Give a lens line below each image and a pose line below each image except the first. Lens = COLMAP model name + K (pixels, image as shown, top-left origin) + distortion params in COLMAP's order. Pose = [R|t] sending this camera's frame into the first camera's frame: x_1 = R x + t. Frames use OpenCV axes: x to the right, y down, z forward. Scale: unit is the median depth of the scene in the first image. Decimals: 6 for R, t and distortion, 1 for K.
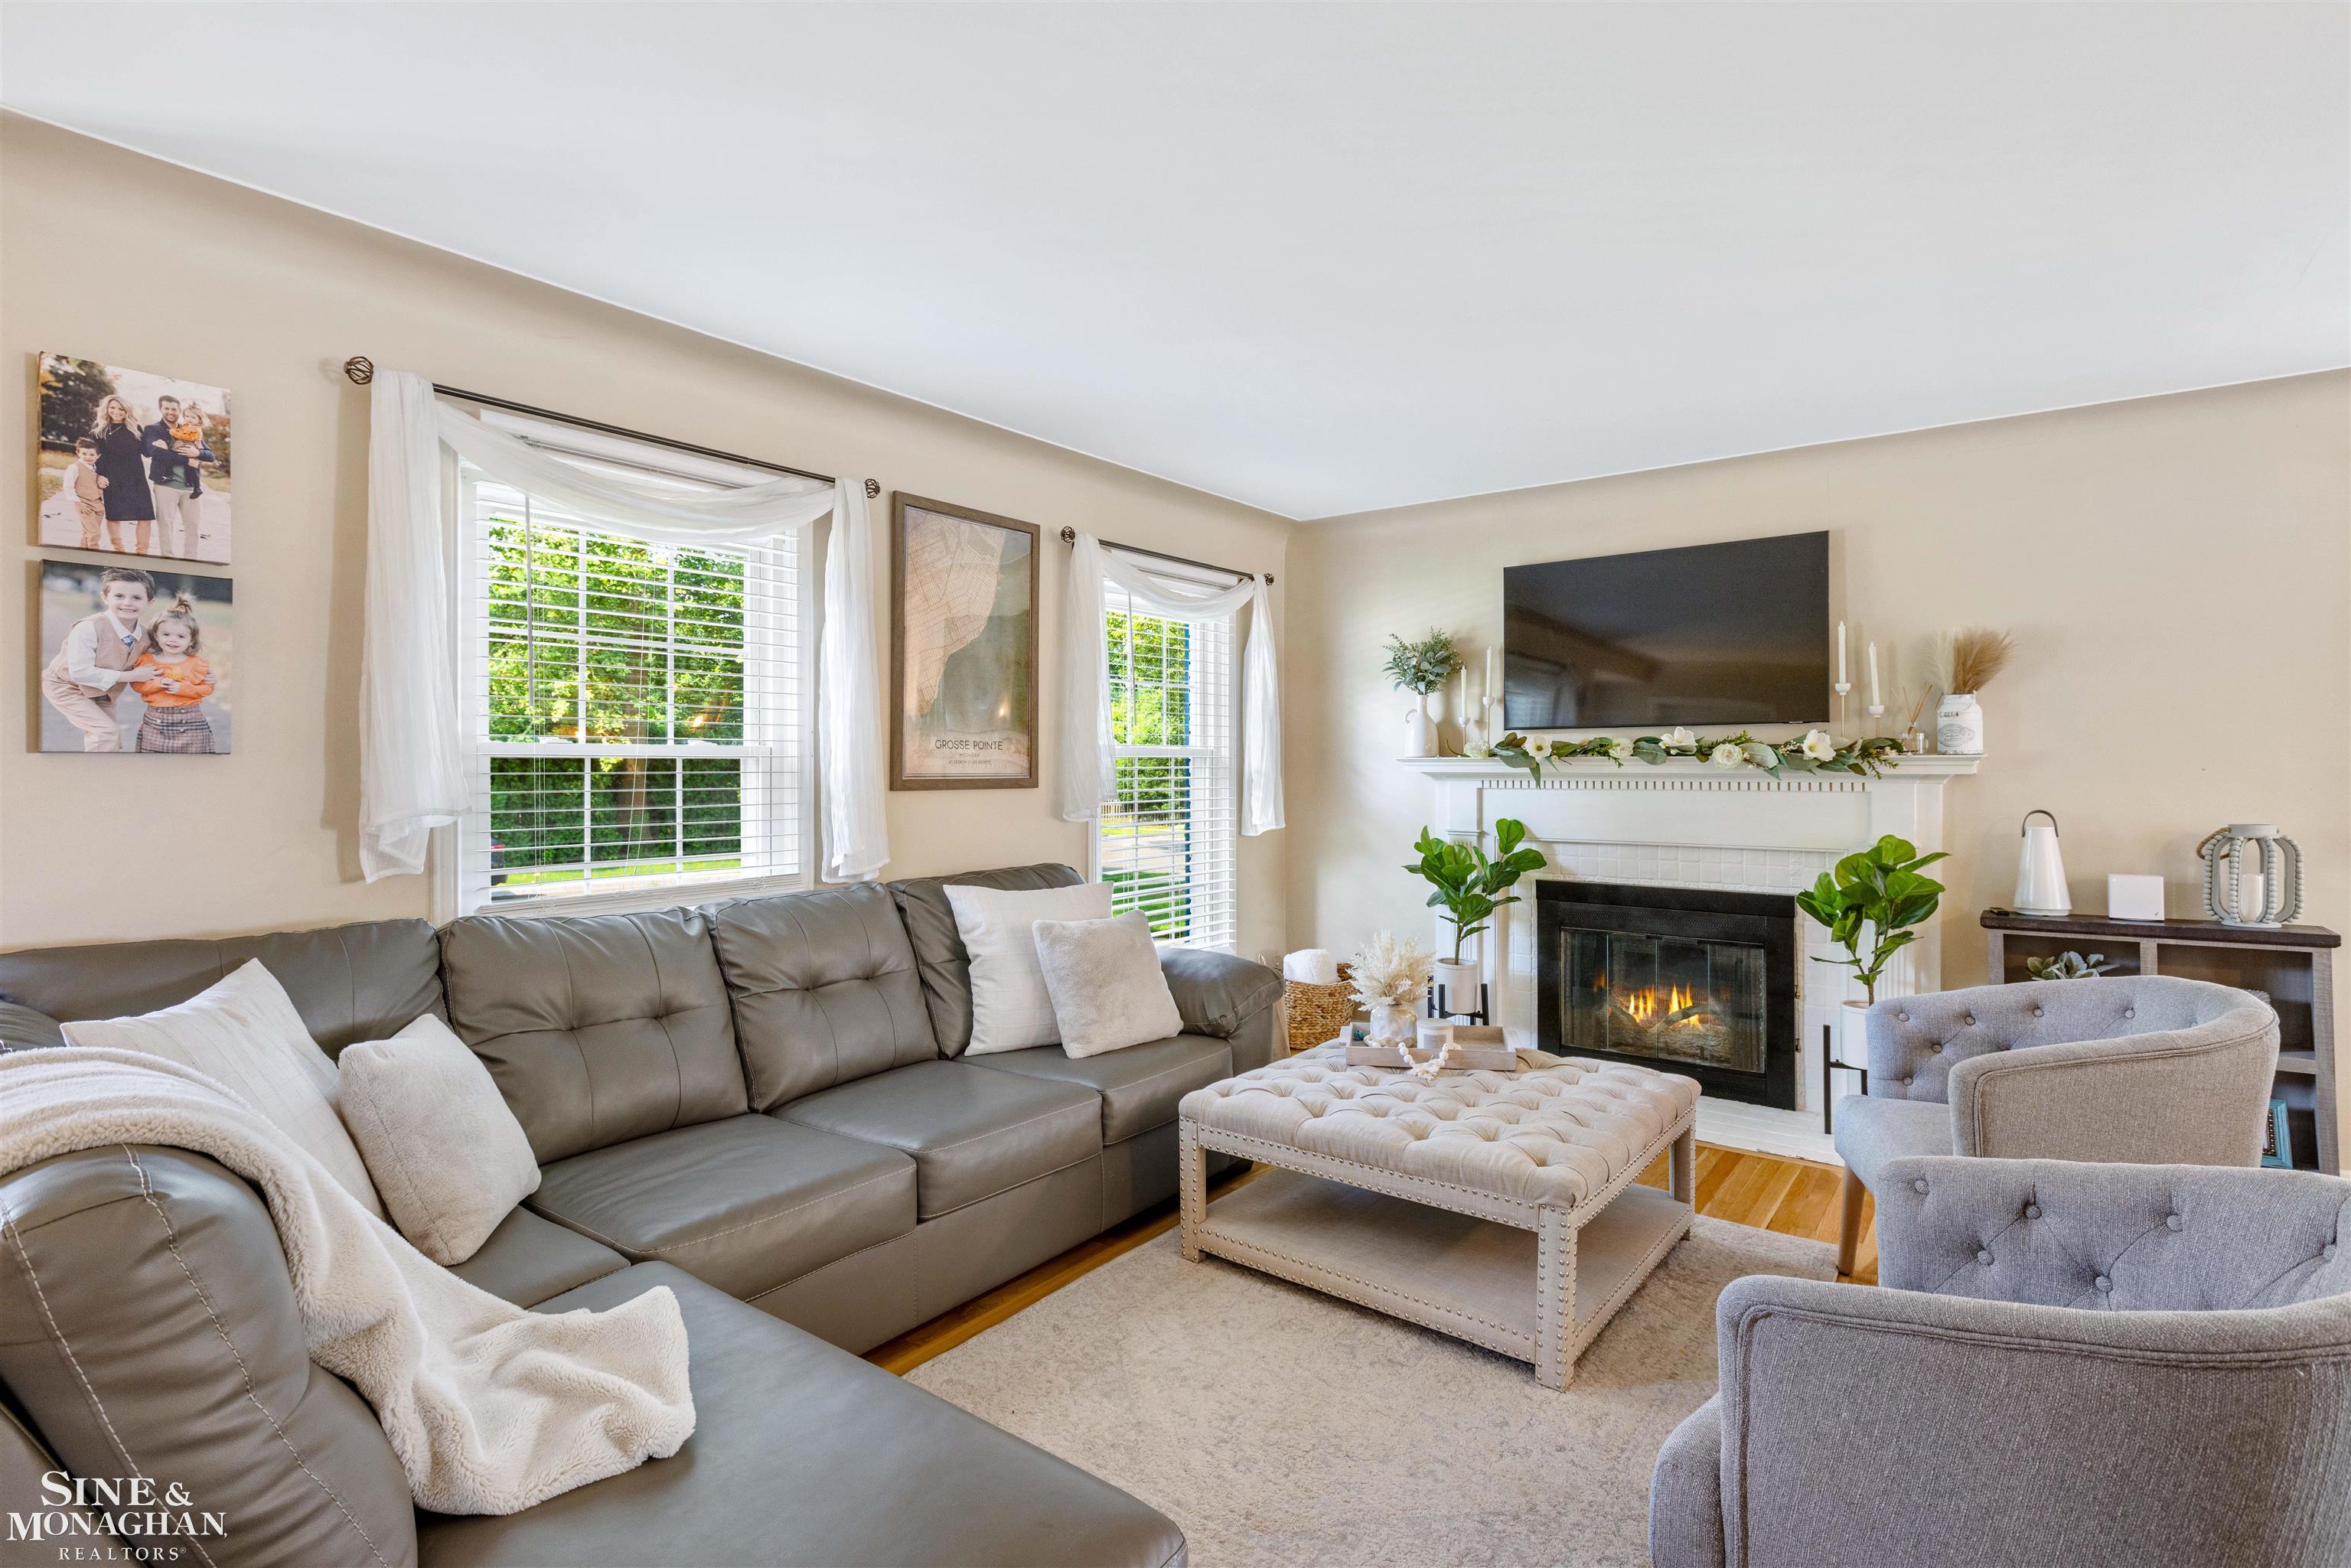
lens RADIAL K [[1181.7, 0, 1174.9], [0, 1181.7, 776.8], [0, 0, 1]] dist [-0.002638, -0.000334]
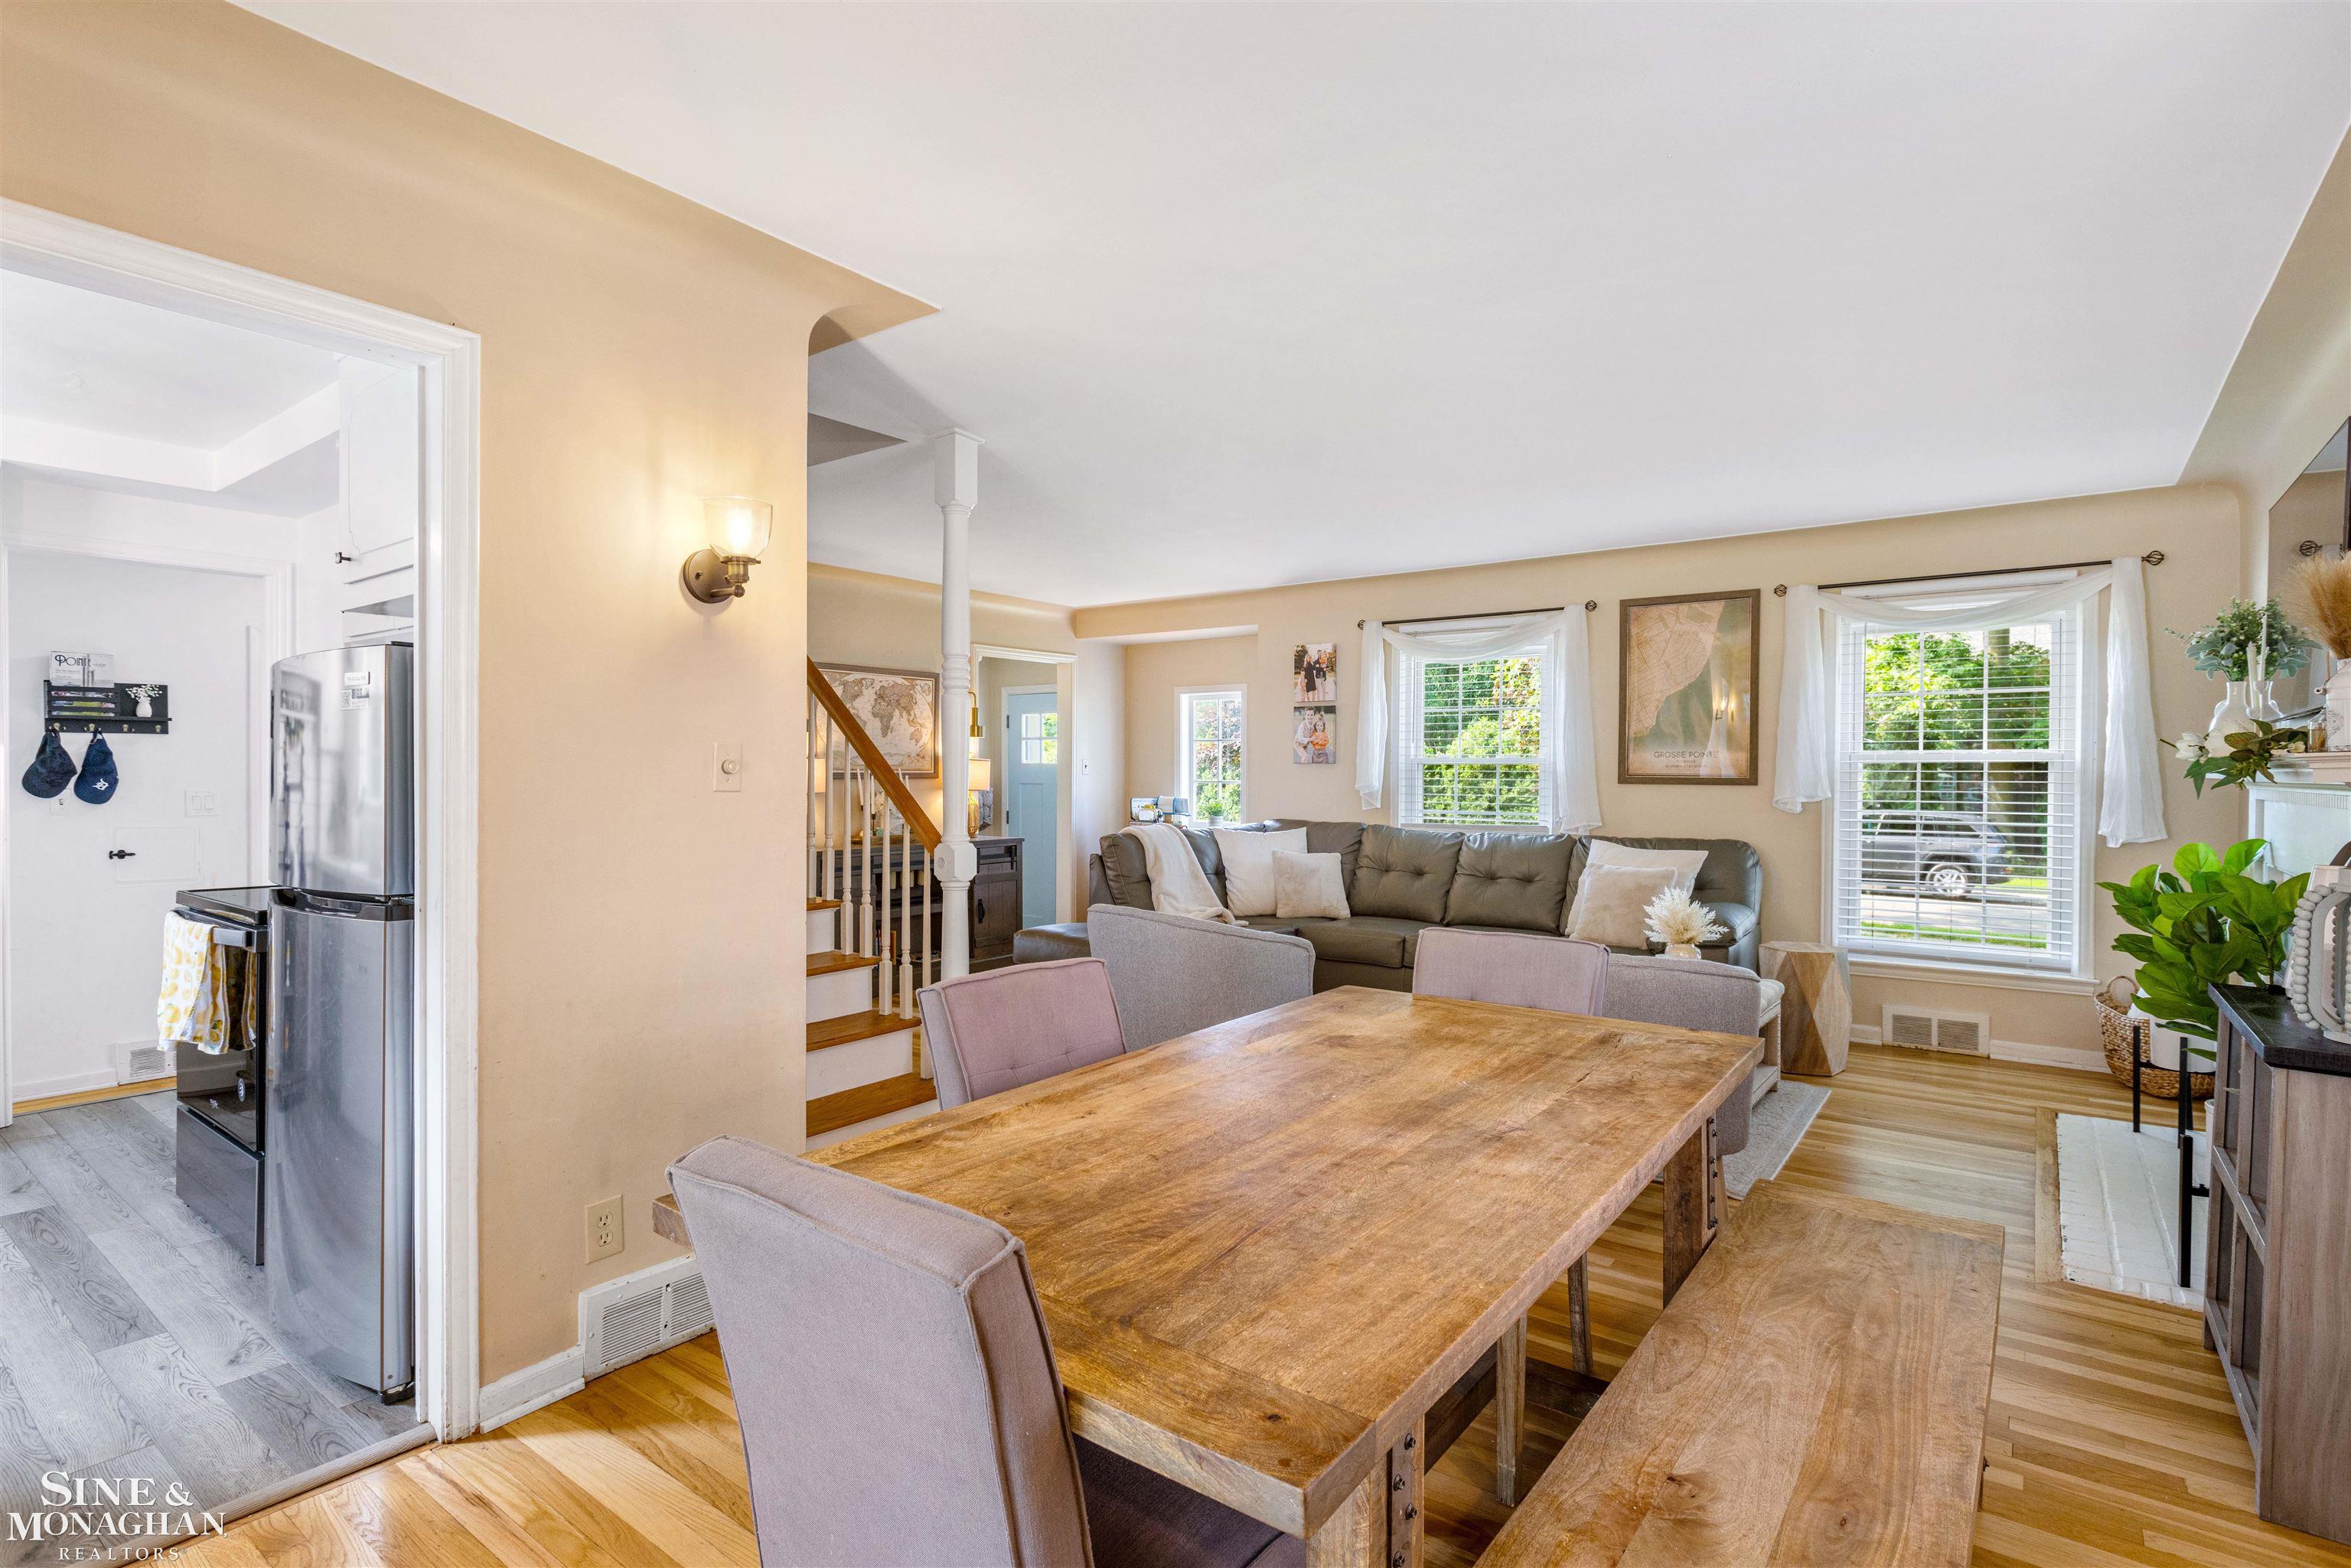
lens RADIAL K [[1148.1, 0, 1174.7], [0, 1148.1, 779.0], [0, 0, 1]] dist [-0.000020, 0.000020]
pose [[-0.011757, 0.010855, -0.999872, 2.165870], [-0.009936, 0.999890, 0.010972, -0.007749], [0.999882, 0.010064, -0.011648, 0.635431]]
